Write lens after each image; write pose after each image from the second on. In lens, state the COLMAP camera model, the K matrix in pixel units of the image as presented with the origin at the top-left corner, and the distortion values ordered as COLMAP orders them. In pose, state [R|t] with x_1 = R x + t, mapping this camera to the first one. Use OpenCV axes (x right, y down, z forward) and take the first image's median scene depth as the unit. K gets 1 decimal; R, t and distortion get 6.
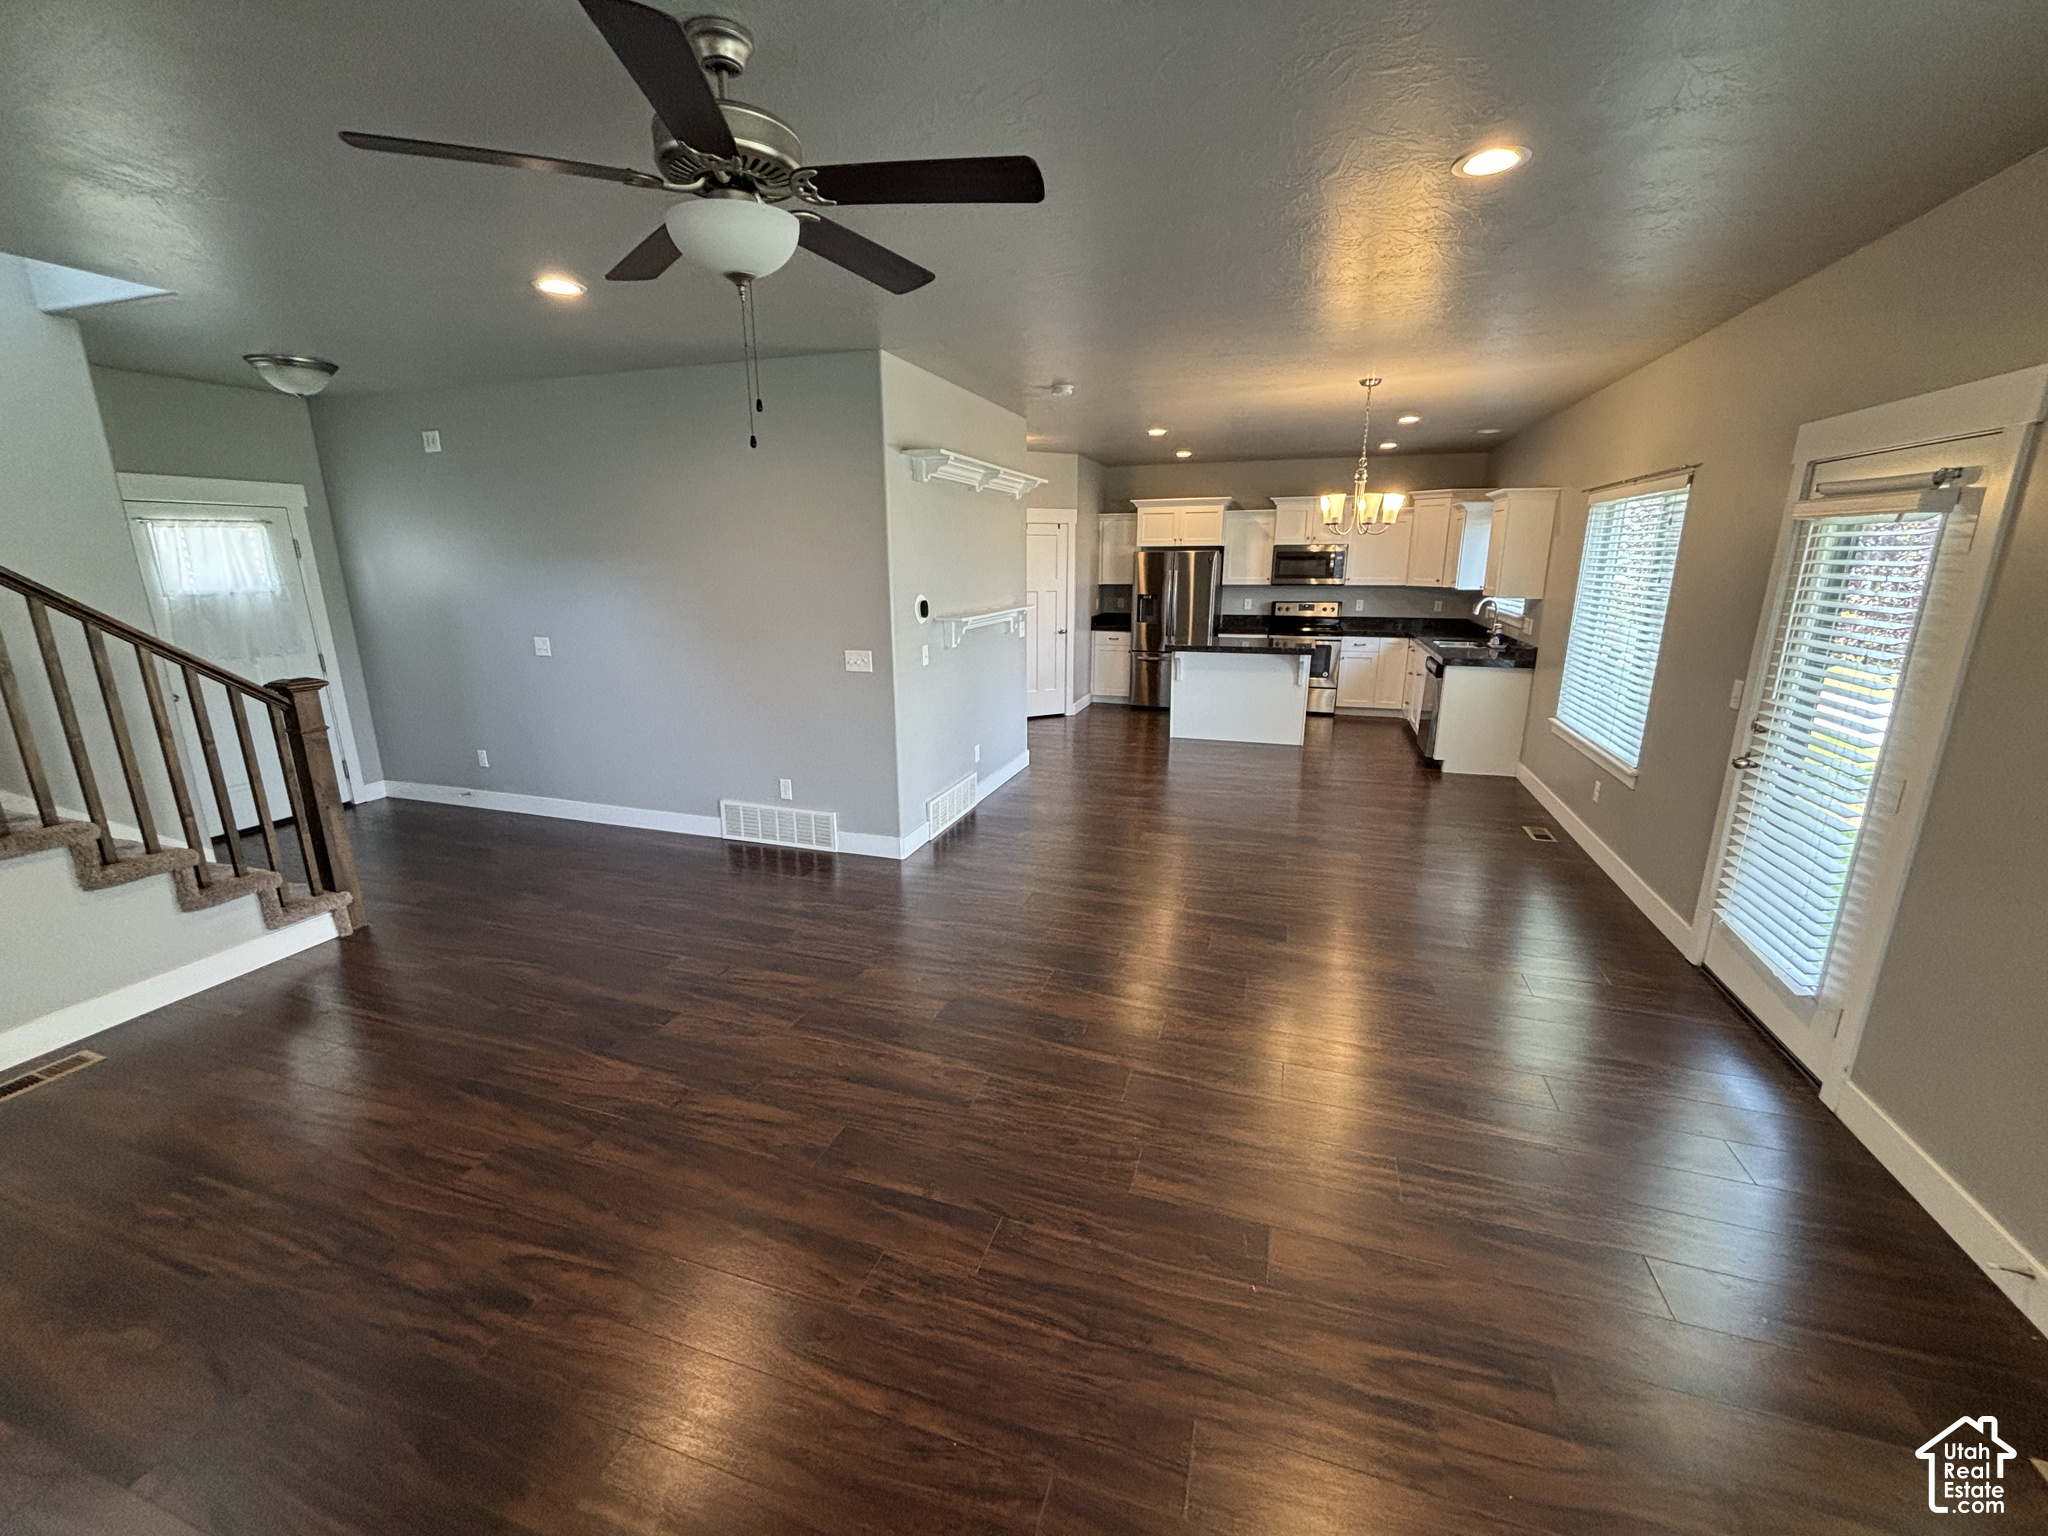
lens RADIAL K [[829.2, 0, 1015.9], [0, 829.2, 758.8], [0, 0, 1]] dist [0.022351, -0.000492]
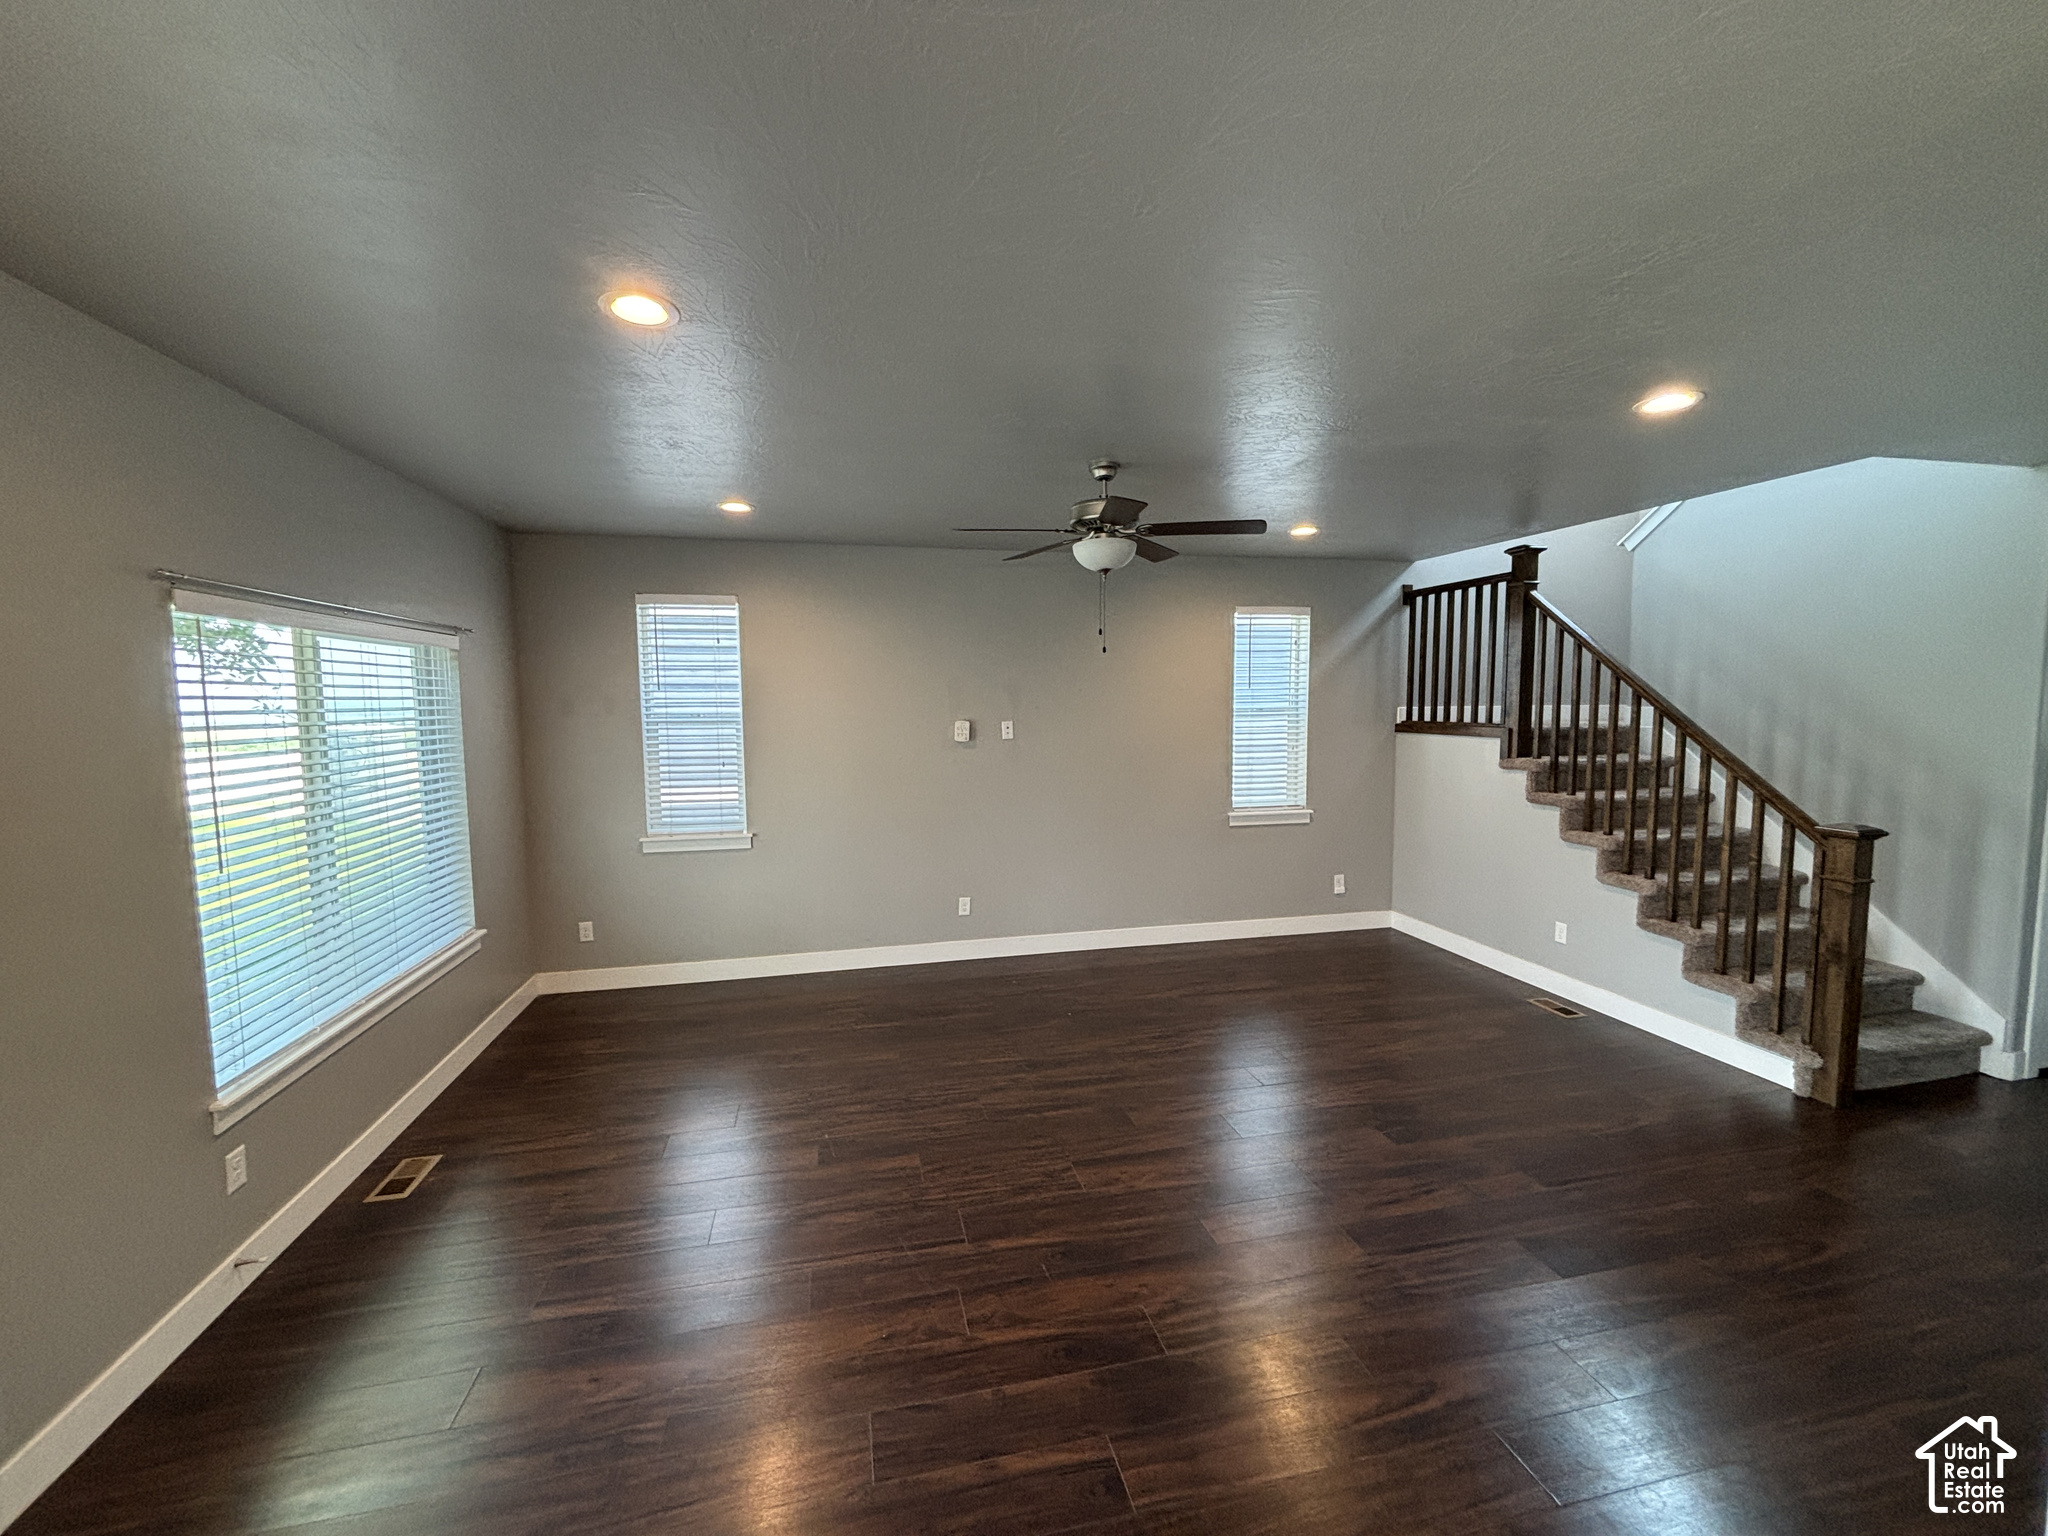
lens RADIAL K [[829.2, 0, 1008.8], [0, 829.2, 773.6], [0, 0, 1]] dist [0.022351, -0.000492]
pose [[-0.858409, 0.061639, -0.509249, 0.519958], [-0.107533, 0.949073, 0.296136, -0.391381], [0.501568, 0.308967, -0.808065, 1.546678]]
